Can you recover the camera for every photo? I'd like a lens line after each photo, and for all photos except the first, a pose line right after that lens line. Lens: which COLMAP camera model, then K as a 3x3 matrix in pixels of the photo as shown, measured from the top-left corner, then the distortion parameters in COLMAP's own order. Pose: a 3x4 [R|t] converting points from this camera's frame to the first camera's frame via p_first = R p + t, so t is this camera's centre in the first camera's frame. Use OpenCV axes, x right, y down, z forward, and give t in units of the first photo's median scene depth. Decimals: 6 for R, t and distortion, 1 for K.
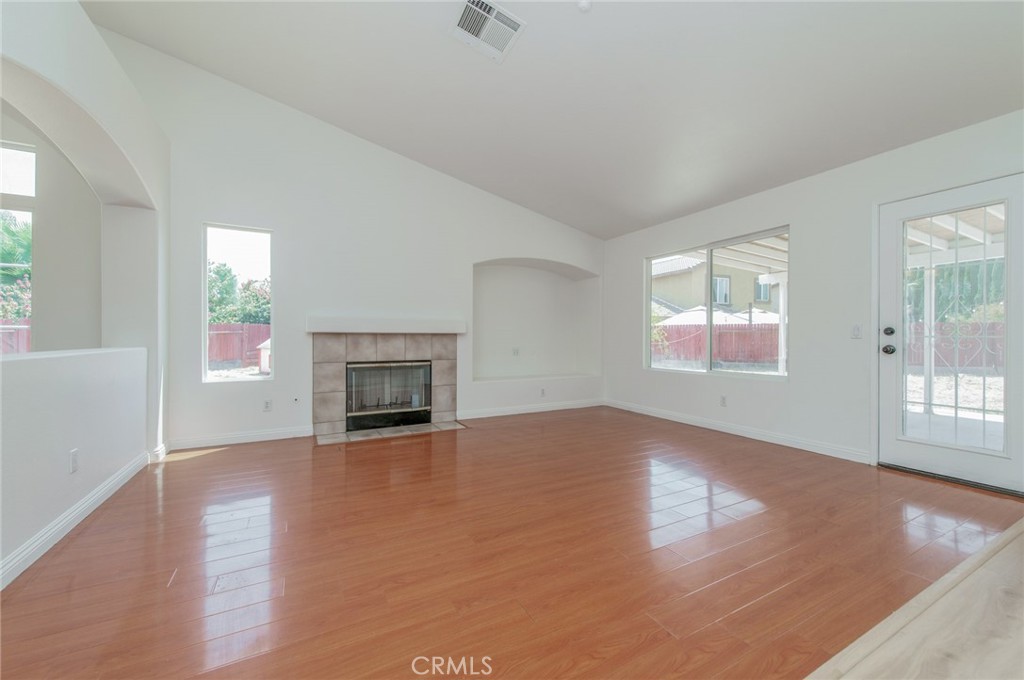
lens RADIAL K [[401.8, 0, 513.7], [0, 401.8, 337.8], [0, 0, 1]] dist [0.015567, -0.003682]
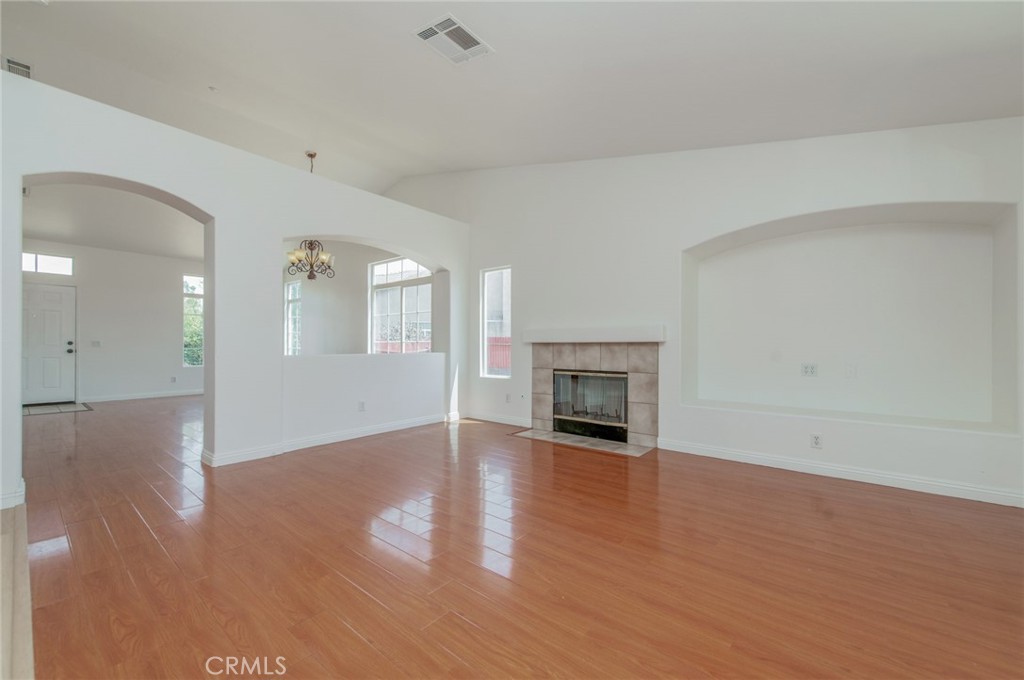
lens RADIAL K [[401.8, 0, 509.1], [0, 401.8, 344.8], [0, 0, 1]] dist [0.015567, -0.003682]
pose [[0.374542, -0.005608, -0.927193, 0.537017], [-0.000396, 0.999981, -0.006209, 0.000555], [0.927210, 0.002693, 0.374533, 0.442247]]
